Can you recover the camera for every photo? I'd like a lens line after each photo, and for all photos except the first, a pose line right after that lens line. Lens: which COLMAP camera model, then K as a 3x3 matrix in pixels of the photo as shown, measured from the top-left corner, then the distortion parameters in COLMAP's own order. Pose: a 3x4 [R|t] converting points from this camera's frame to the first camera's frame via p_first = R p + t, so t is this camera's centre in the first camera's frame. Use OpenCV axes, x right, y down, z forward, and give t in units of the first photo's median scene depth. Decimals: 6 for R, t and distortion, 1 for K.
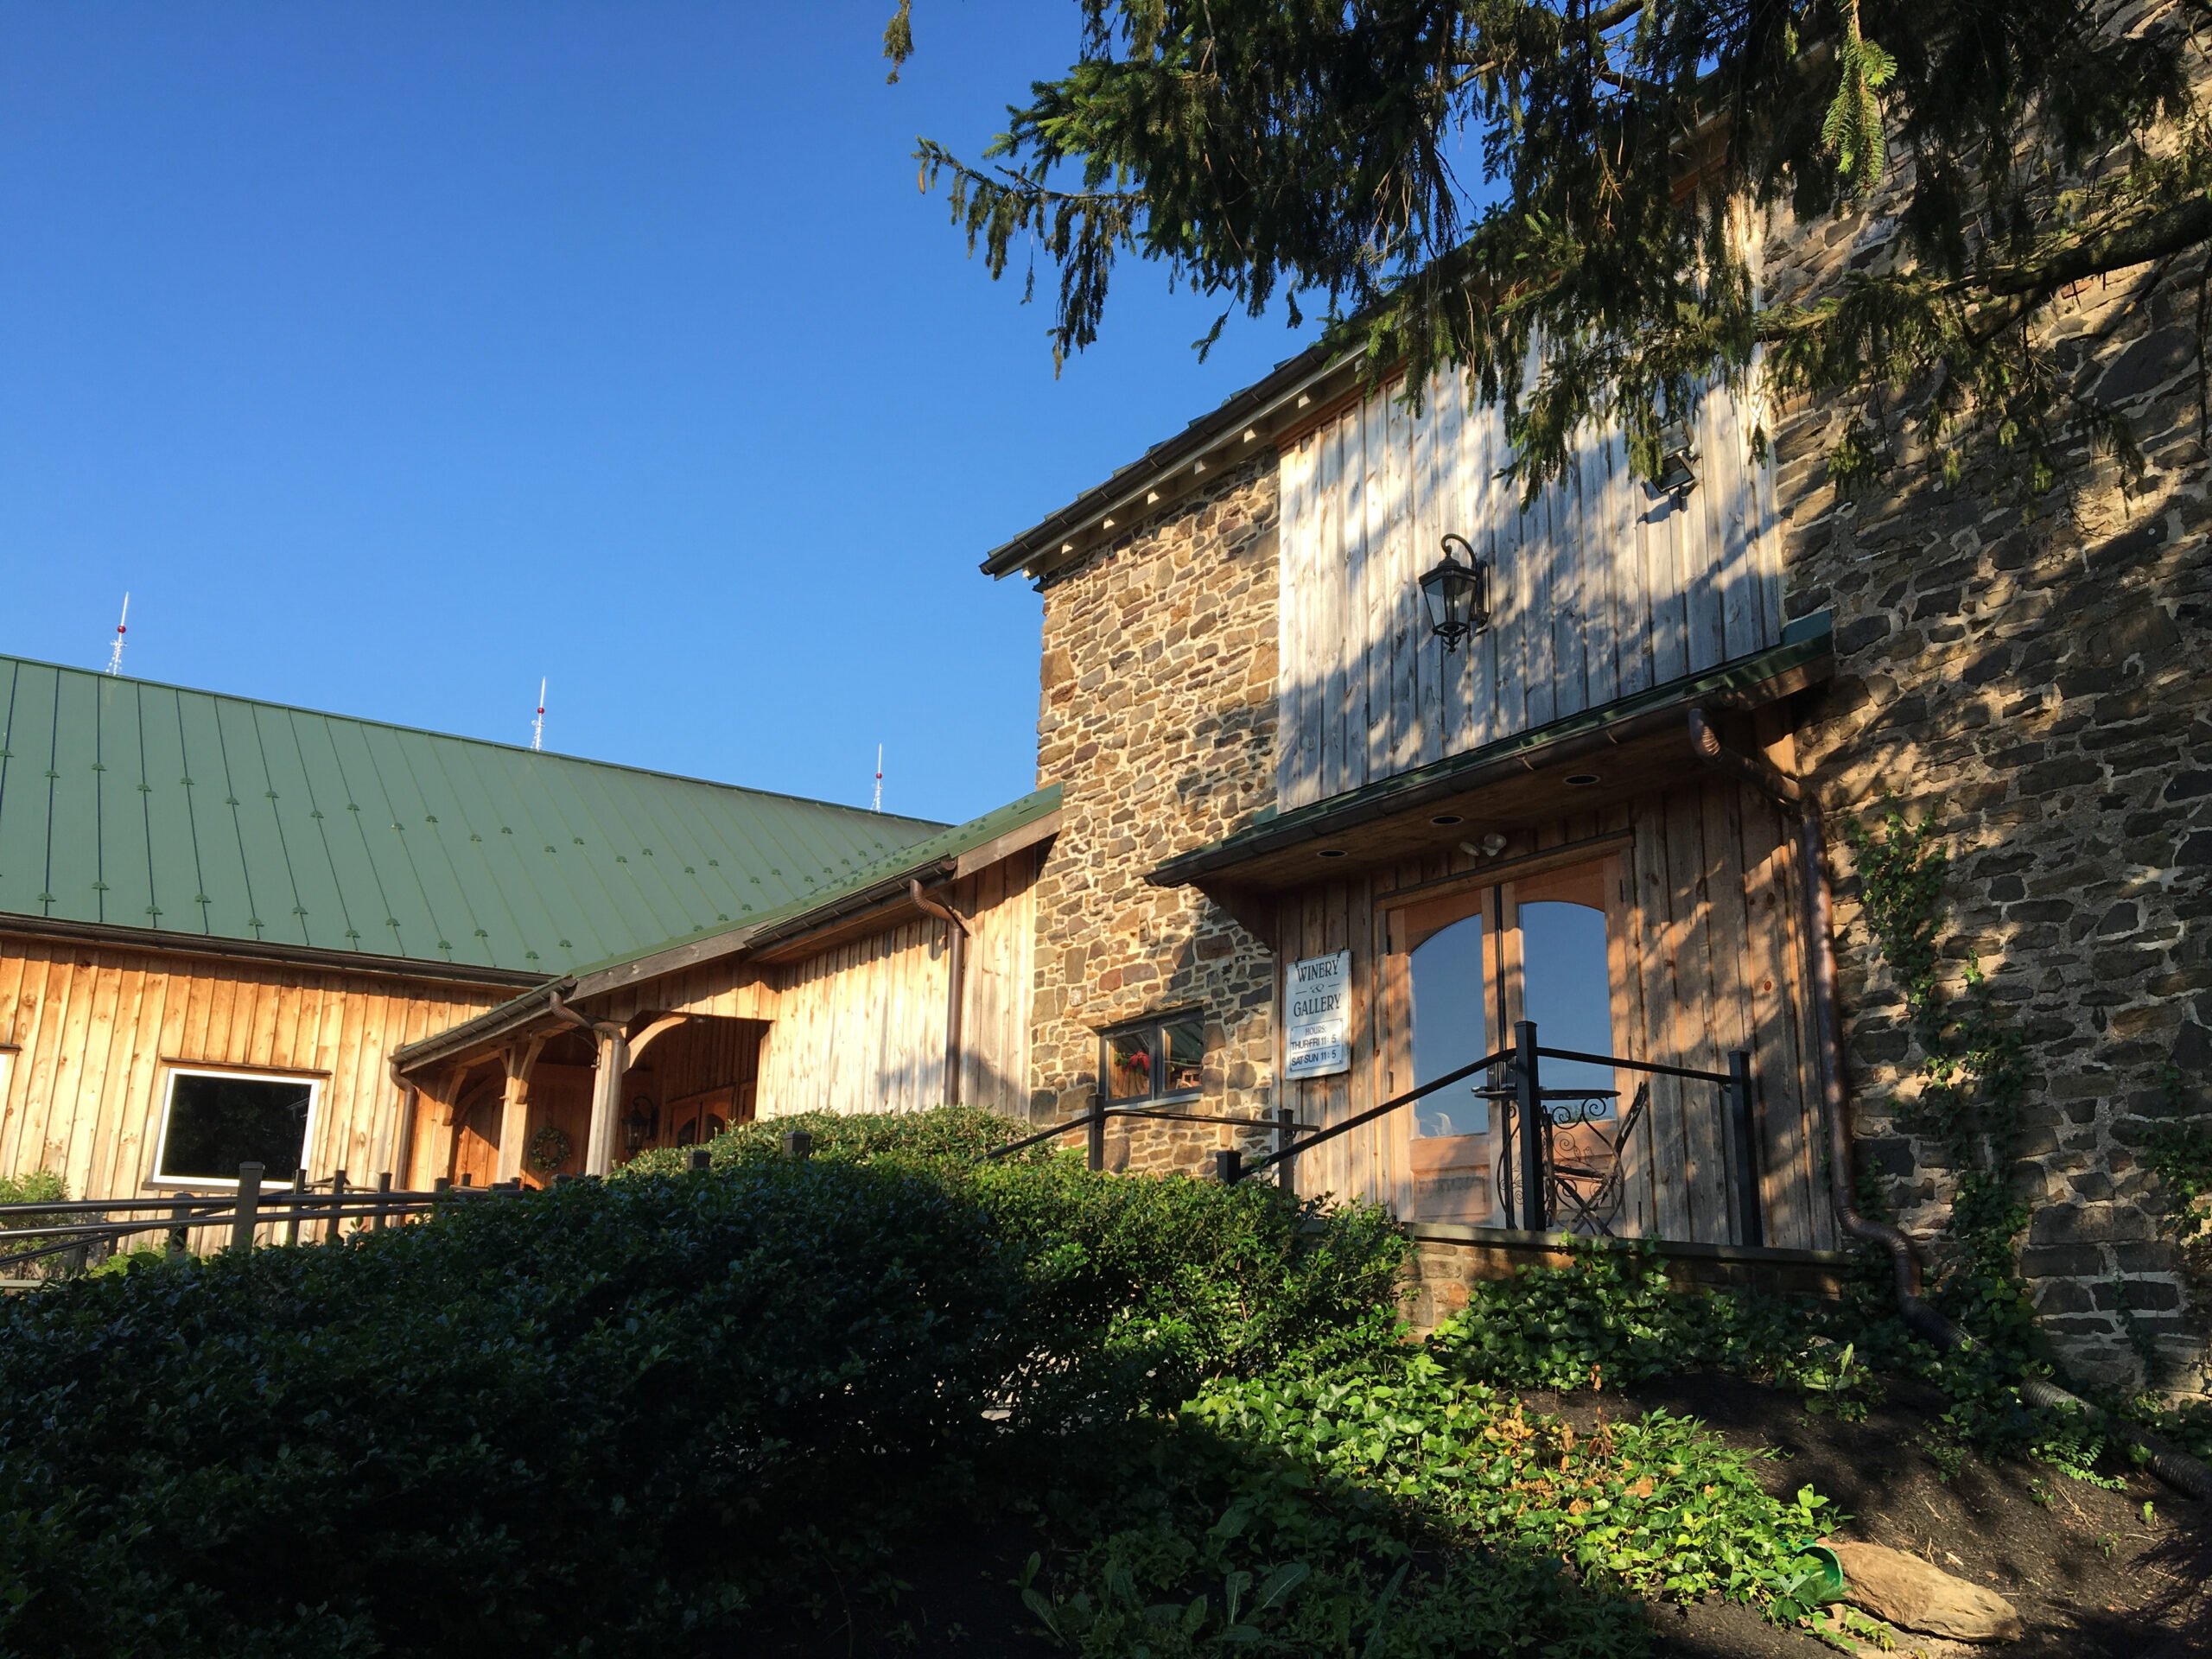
lens RADIAL K [[1870.9, 0, 1106.0], [0, 1870.9, 829.5], [0, 0, 1]] dist [0.043405, -0.004038]
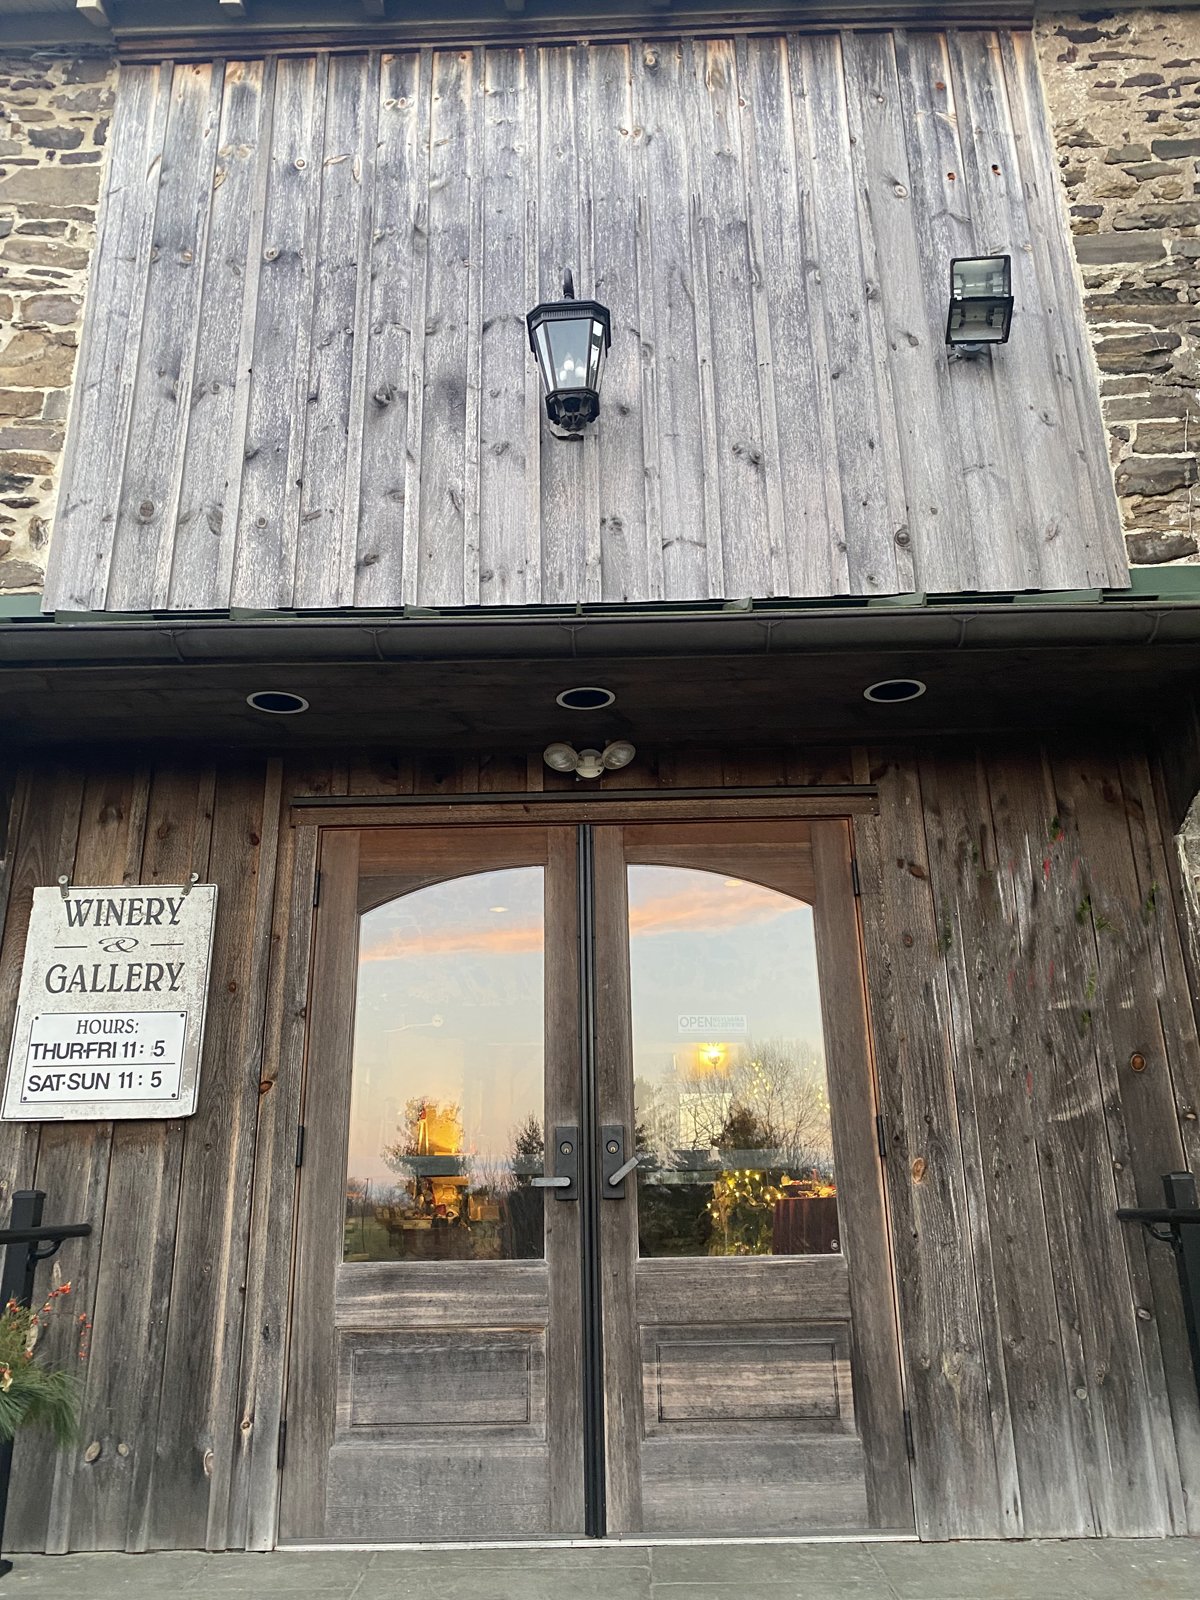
lens RADIAL K [[1216.9, 0, 648.1], [0, 1216.9, 793.9], [0, 0, 1]] dist [0.007813, 0.001772]
pose [[0.547878, 0.232915, 0.803480, -0.073420], [-0.184623, 0.970442, -0.155423, 0.057379], [-0.815932, -0.063188, 0.574685, 0.566036]]
